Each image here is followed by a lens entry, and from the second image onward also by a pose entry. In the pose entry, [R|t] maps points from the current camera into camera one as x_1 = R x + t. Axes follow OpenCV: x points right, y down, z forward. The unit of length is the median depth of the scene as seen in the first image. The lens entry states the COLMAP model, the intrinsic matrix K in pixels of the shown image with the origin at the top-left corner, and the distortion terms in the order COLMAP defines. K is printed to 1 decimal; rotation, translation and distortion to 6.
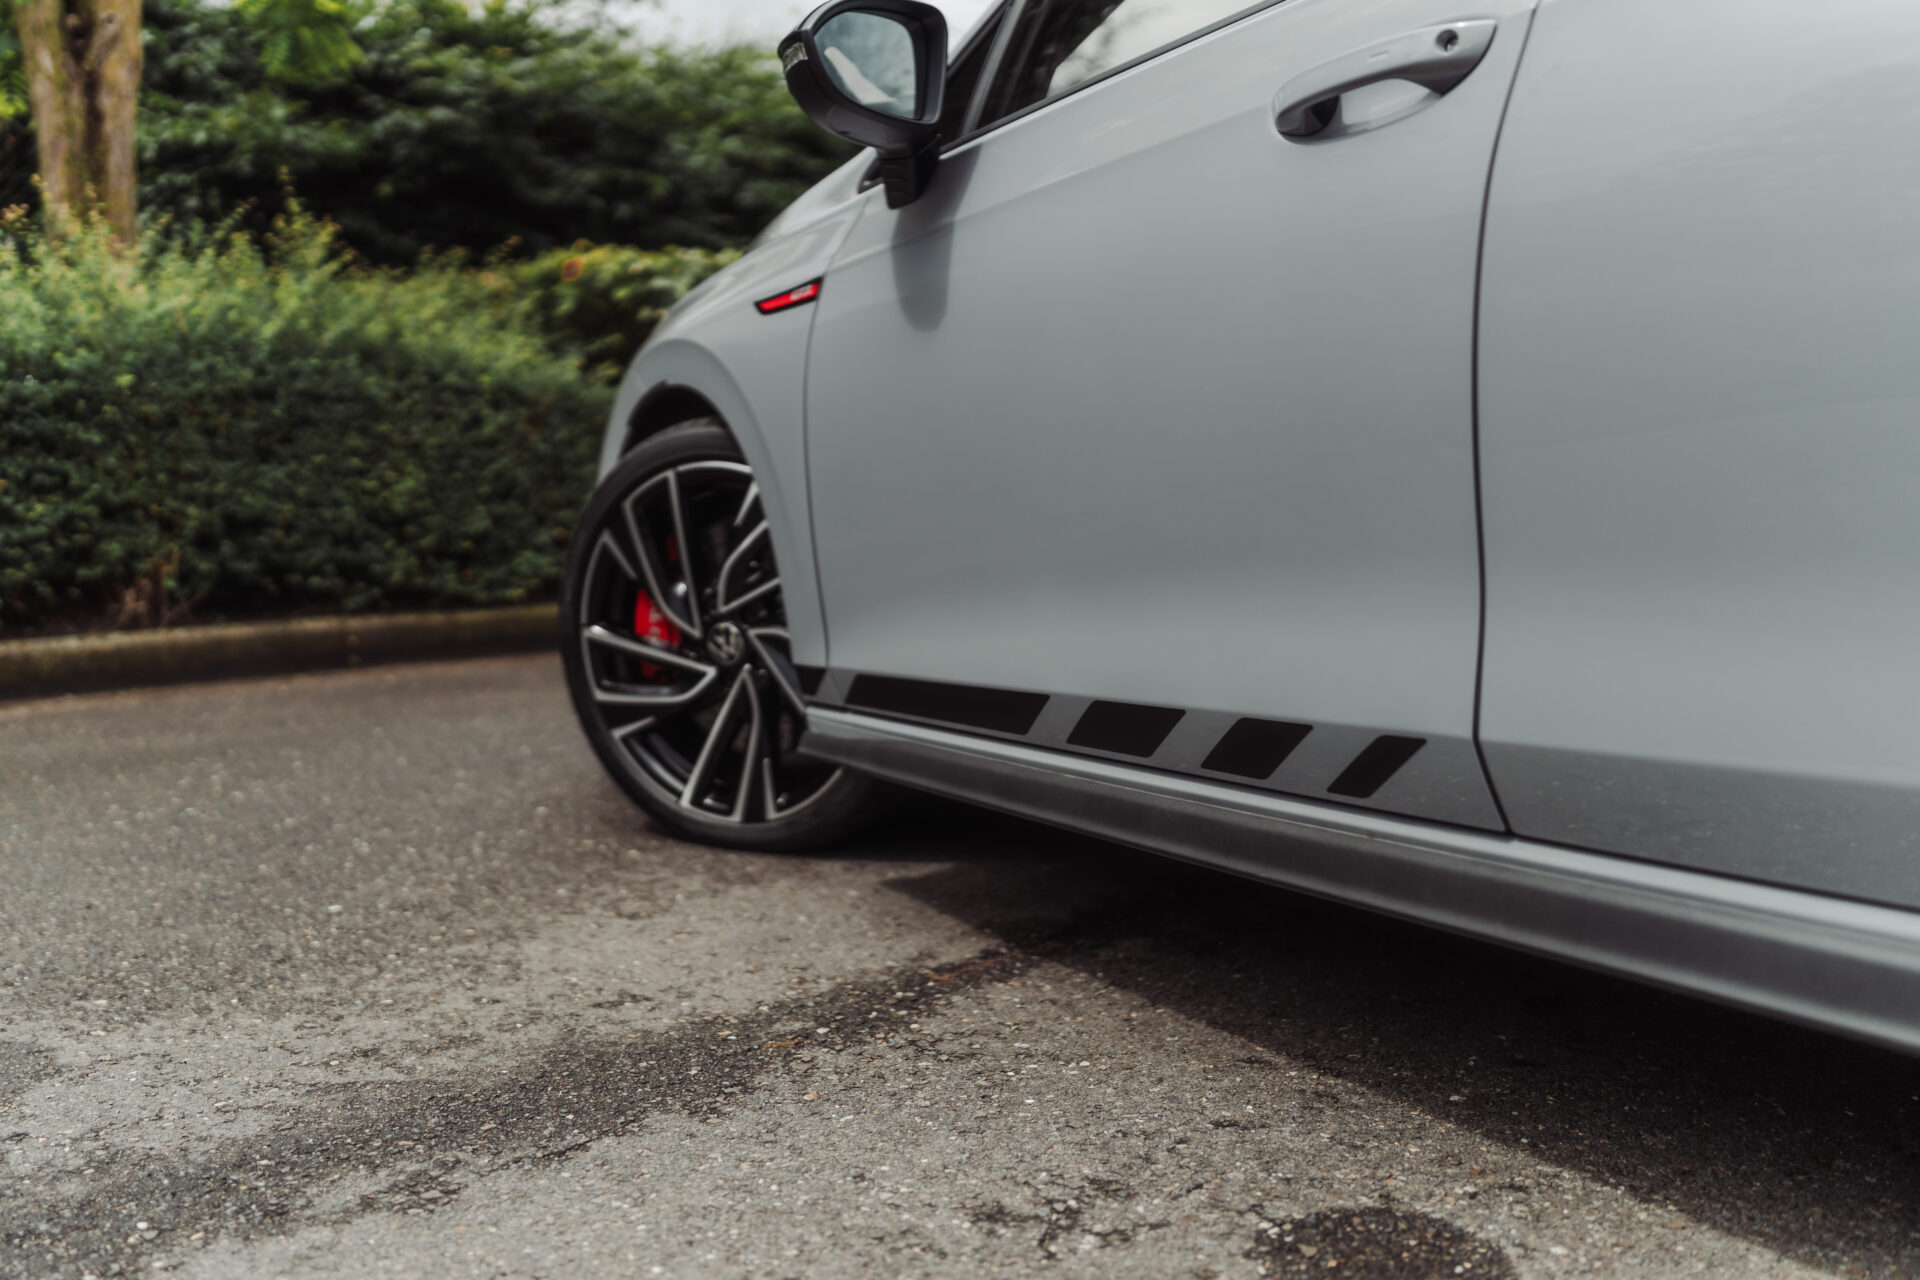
lens RADIAL K [[1789.1, 0, 949.0], [0, 1789.1, 643.5], [0, 0, 1]] dist [-0.000738, 0.000367]
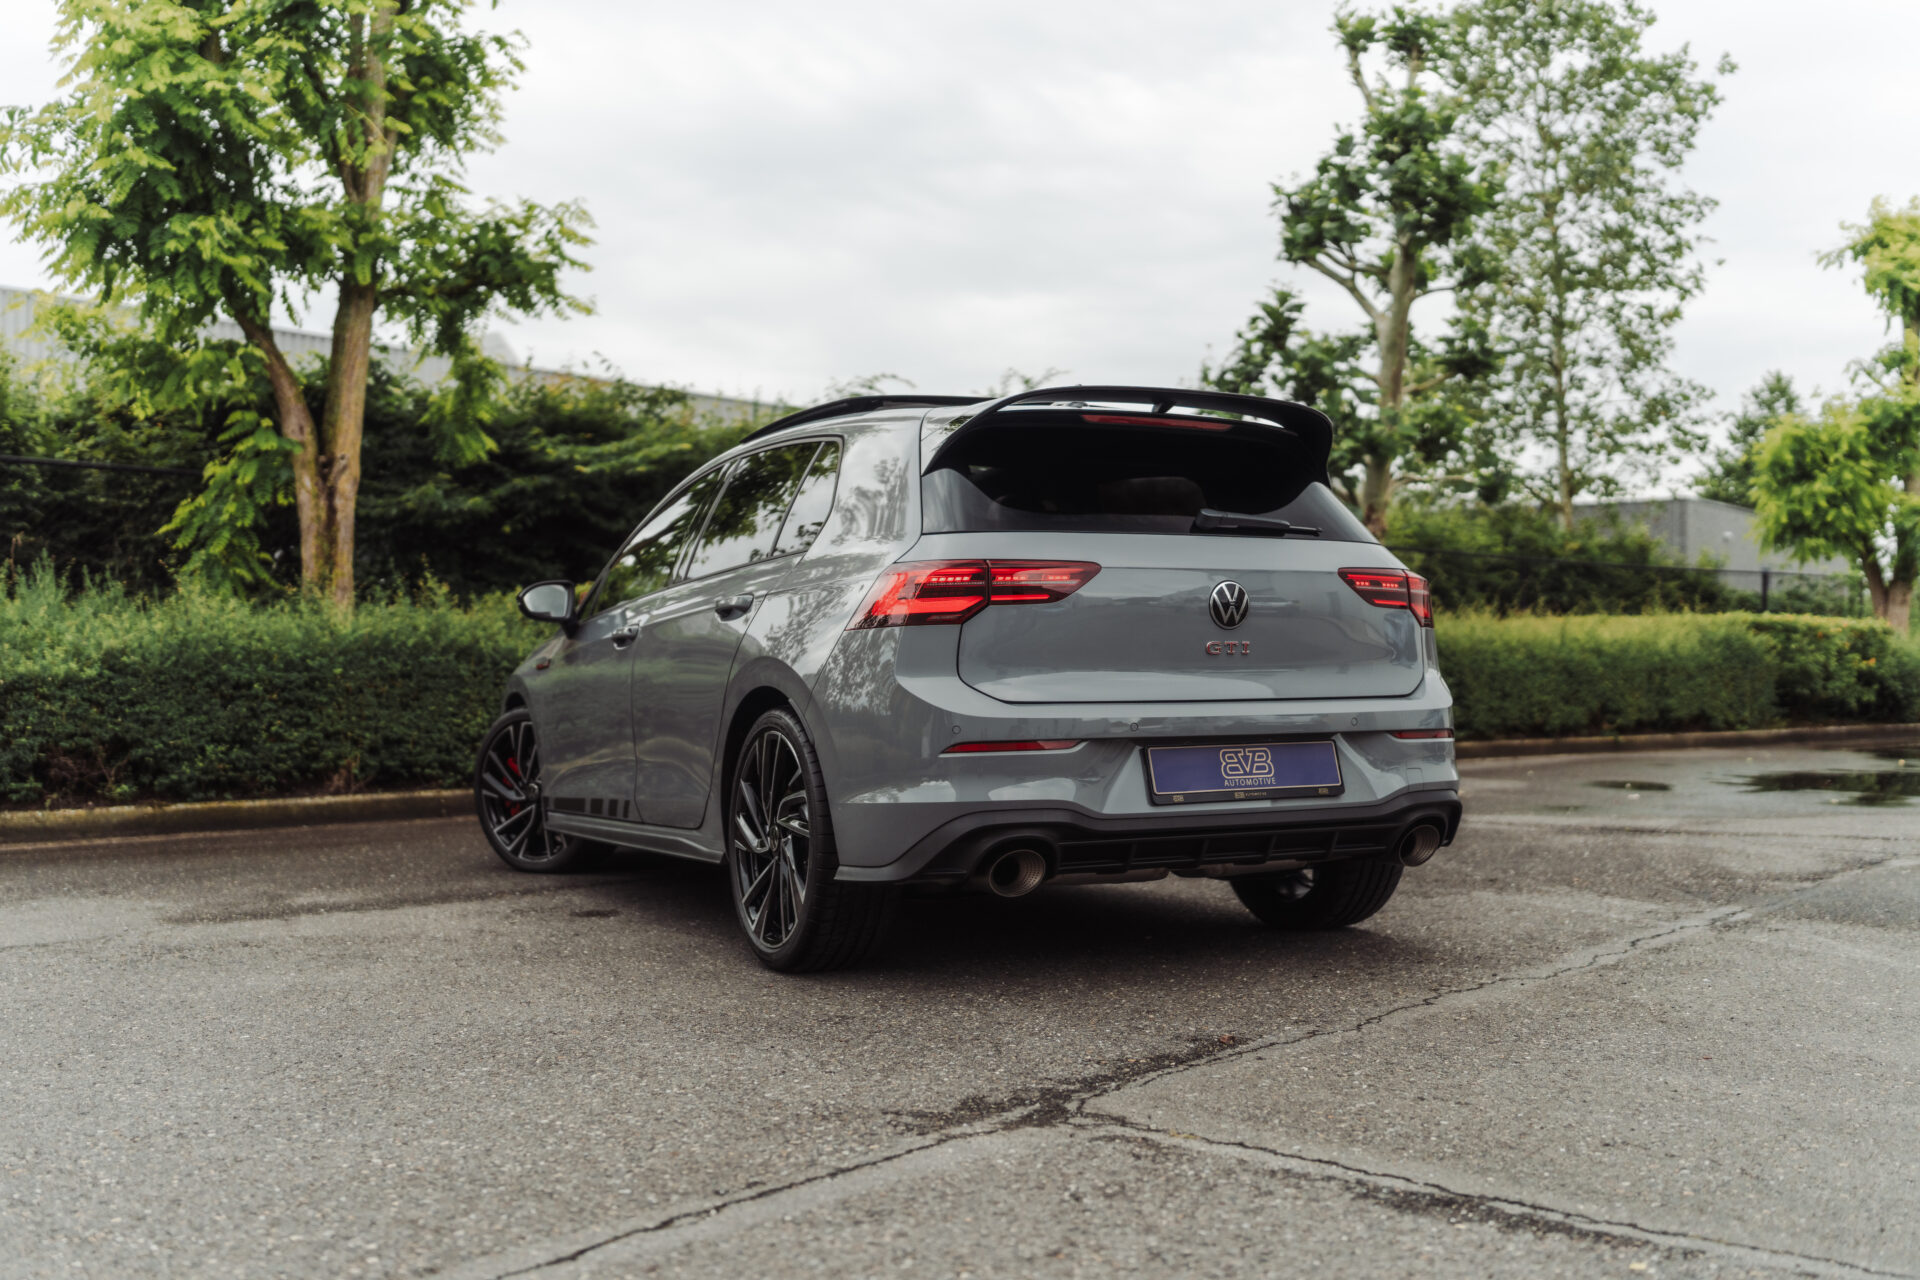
lens RADIAL K [[1789.1, 0, 949.0], [0, 1789.1, 643.5], [0, 0, 1]] dist [-0.000738, 0.000367]
pose [[0.994165, -0.006243, -0.107686, 0.423216], [-0.006396, 0.993155, -0.116627, 0.051452], [0.107677, 0.116635, 0.987321, -0.883636]]
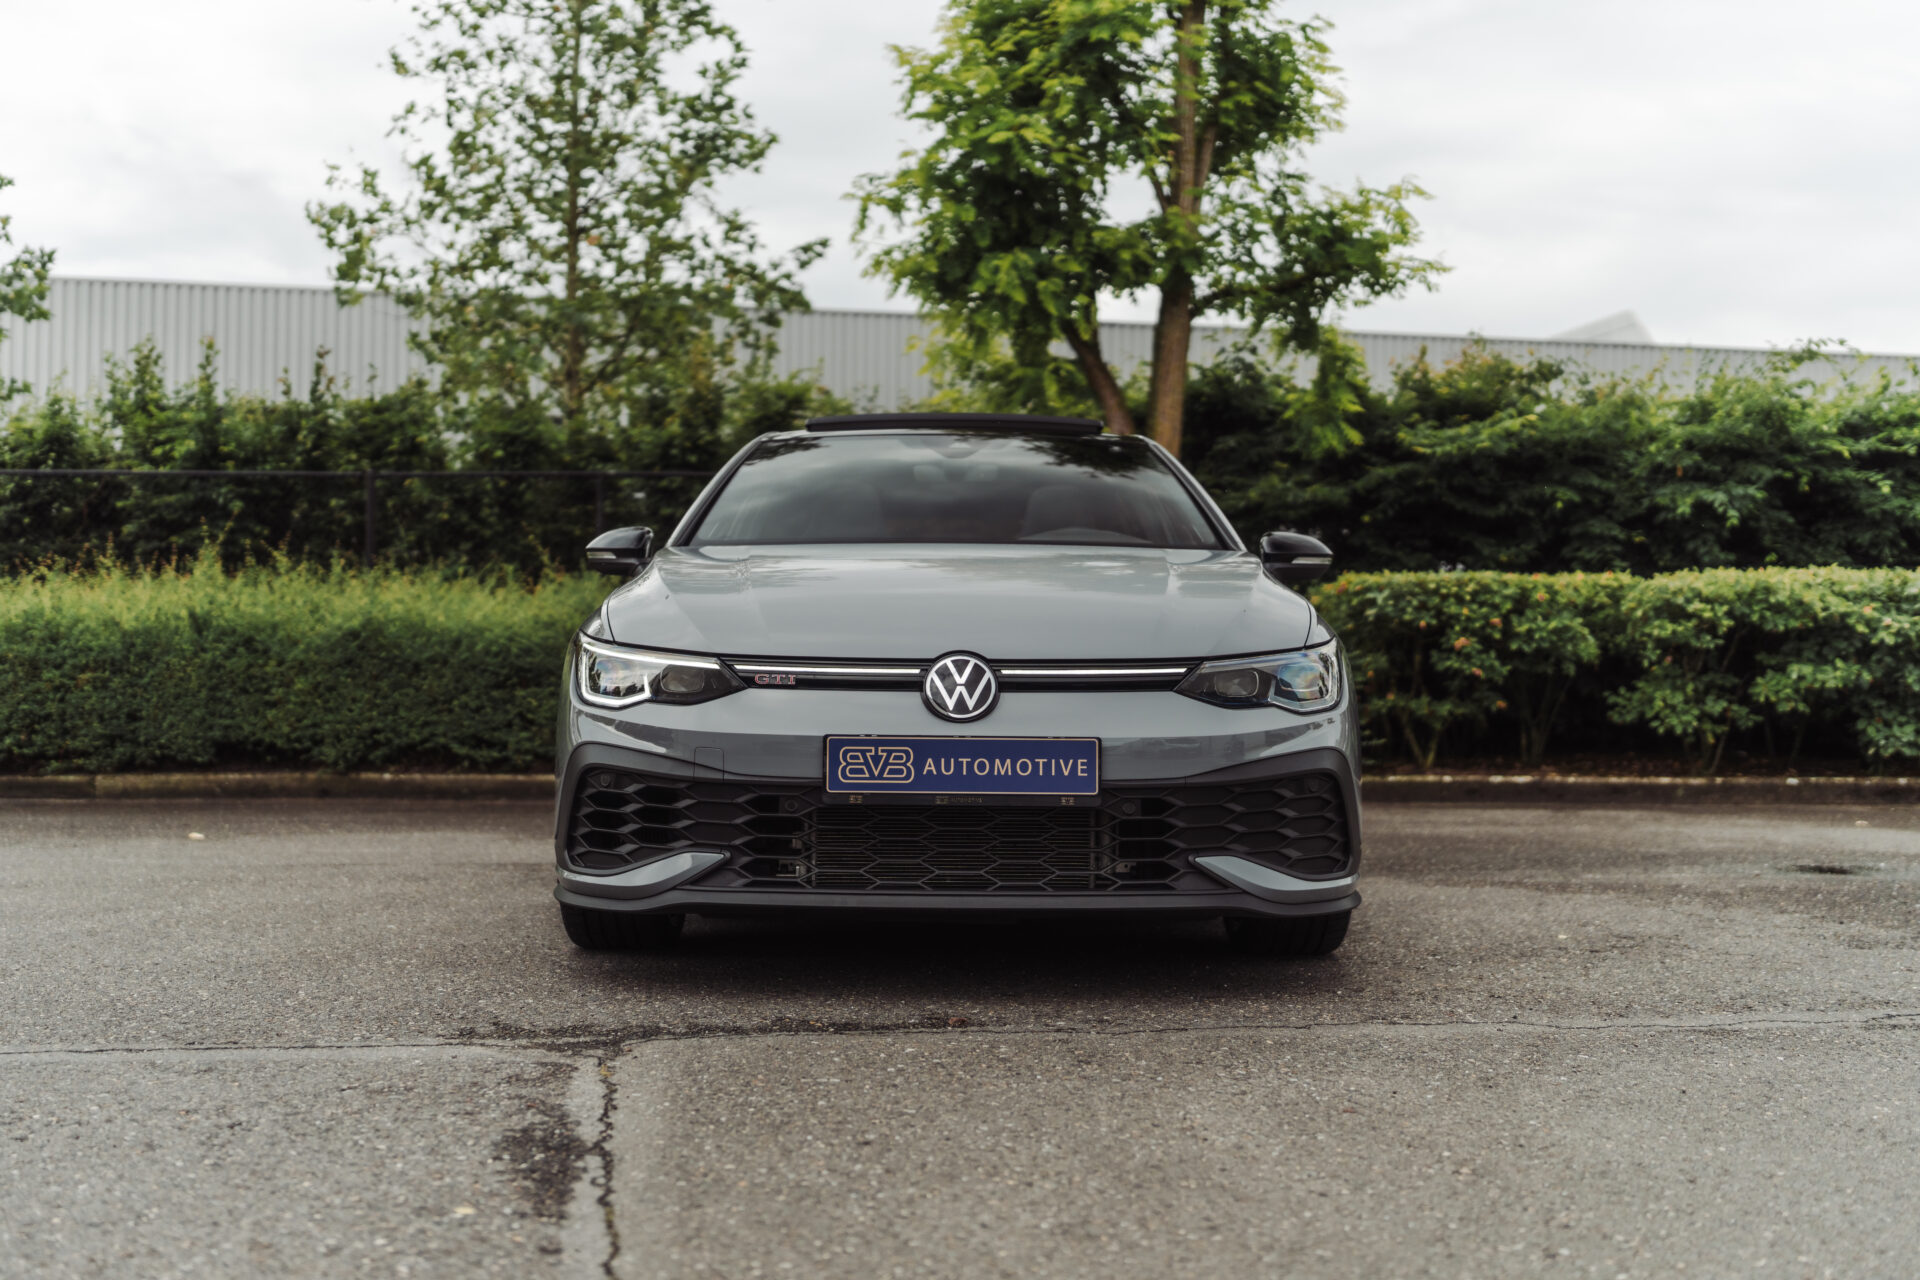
lens RADIAL K [[1850.6, 0, 922.1], [0, 1850.6, 641.1], [0, 0, 1]] dist [0.000209, -0.000840]
pose [[0.700635, -0.009437, -0.713457, 0.966909], [-0.078635, 0.992800, -0.090354, 0.045186], [0.709173, 0.119408, 0.694849, -0.652296]]
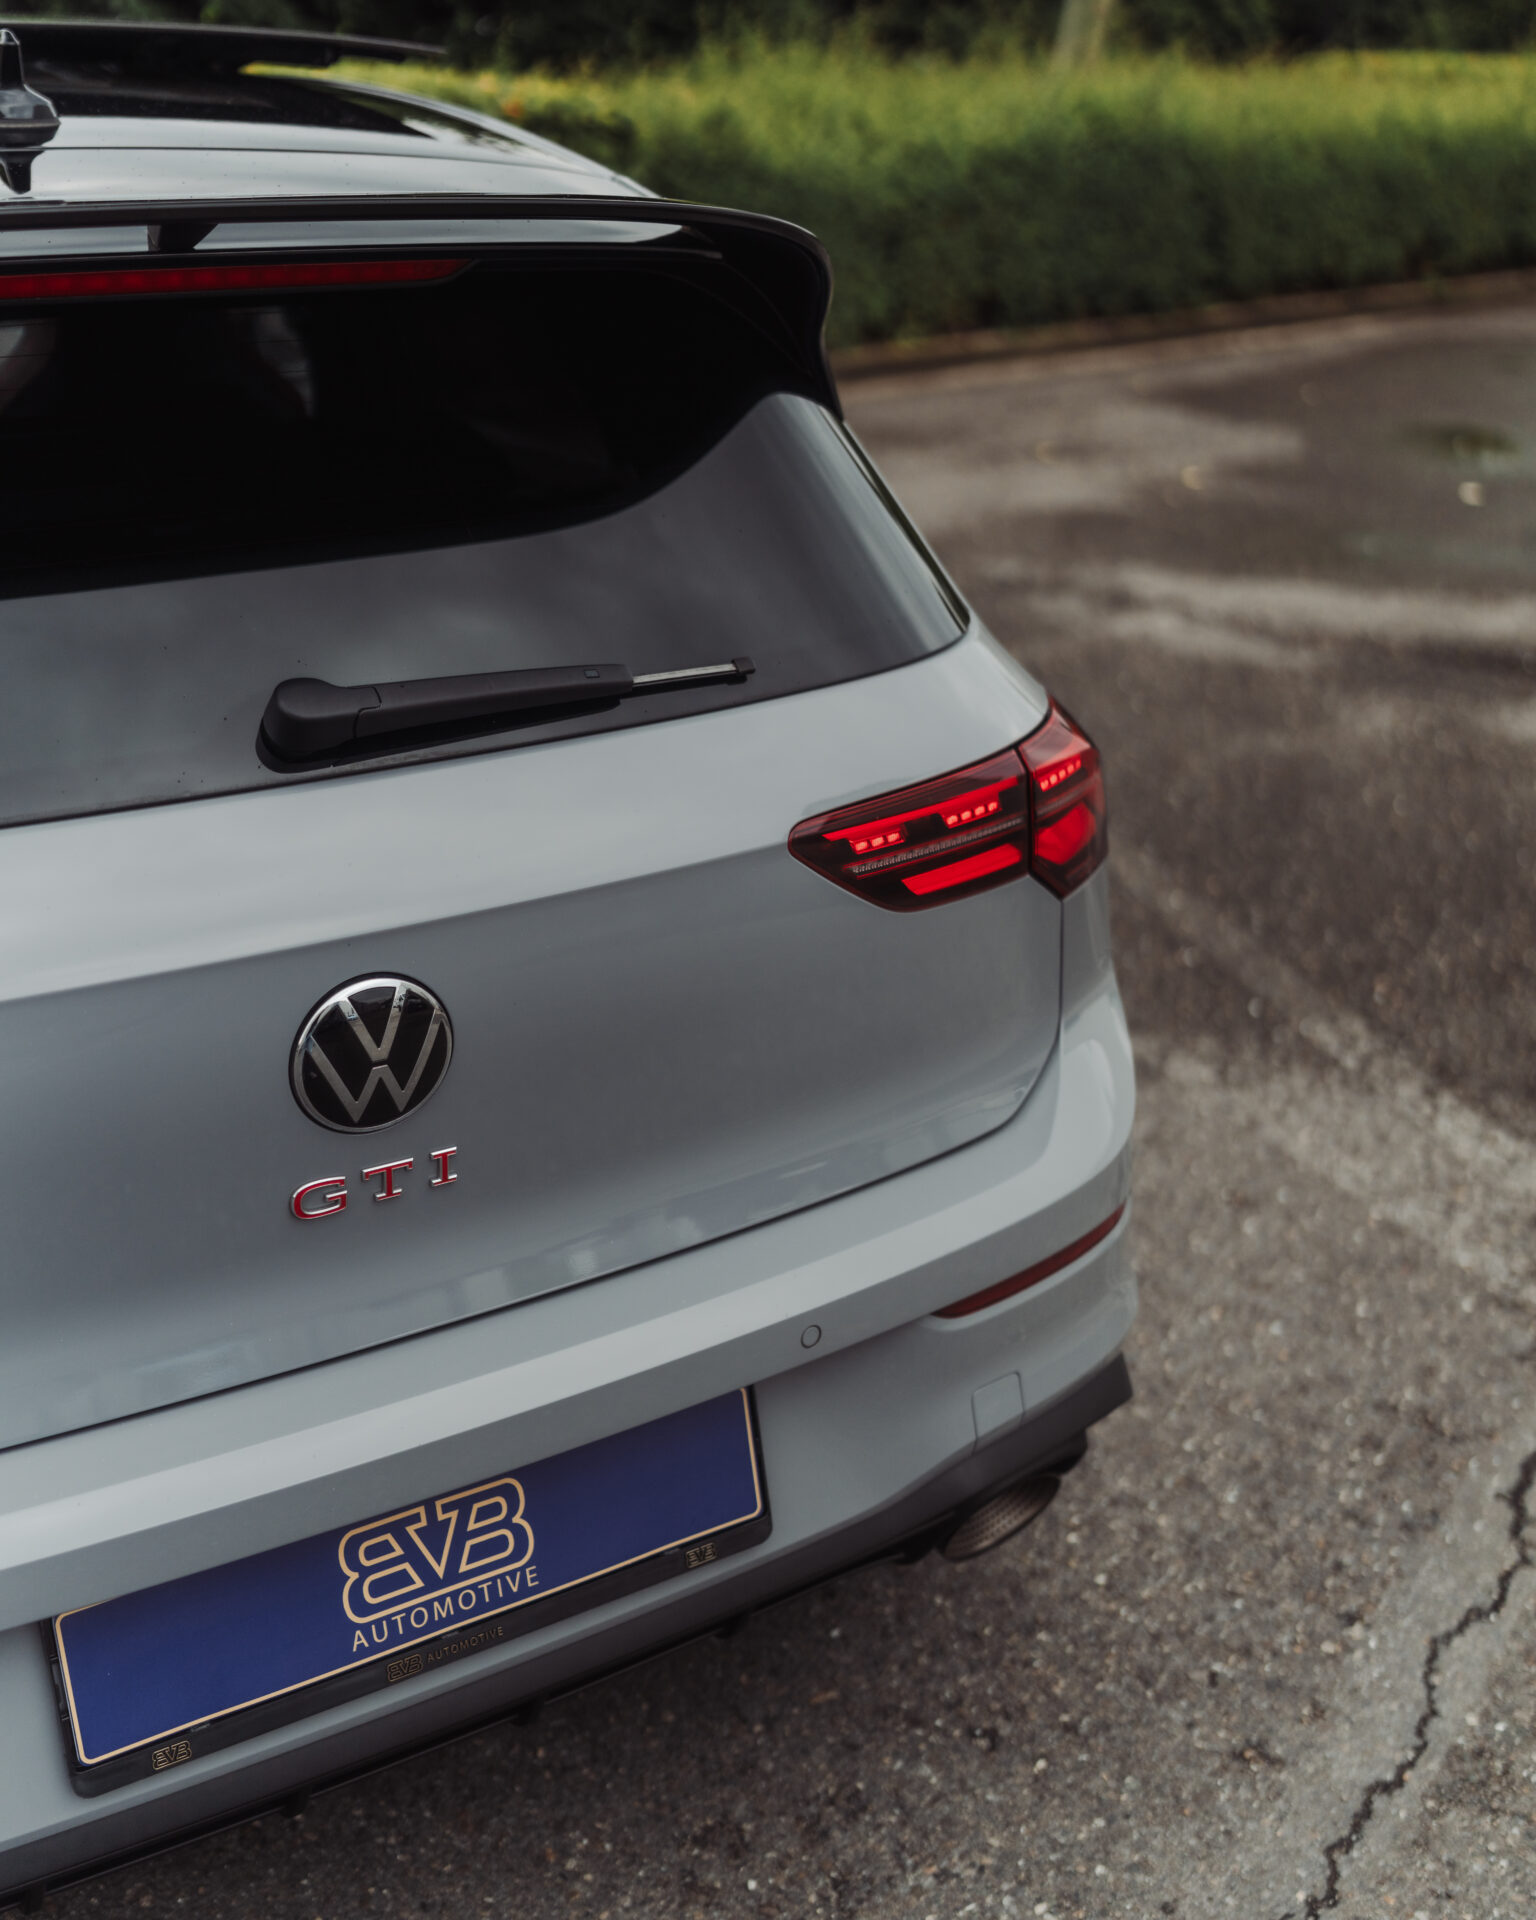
lens RADIAL K [[2195.4, 0, 731.9], [0, 2195.4, 955.4], [0, 0, 1]] dist [0.016275, 0.006002]
pose [[0.999301, 0.025756, -0.027113, 0.523258], [-0.016606, 0.955238, 0.295370, -0.174645], [0.033507, -0.294714, 0.954998, -0.289151]]
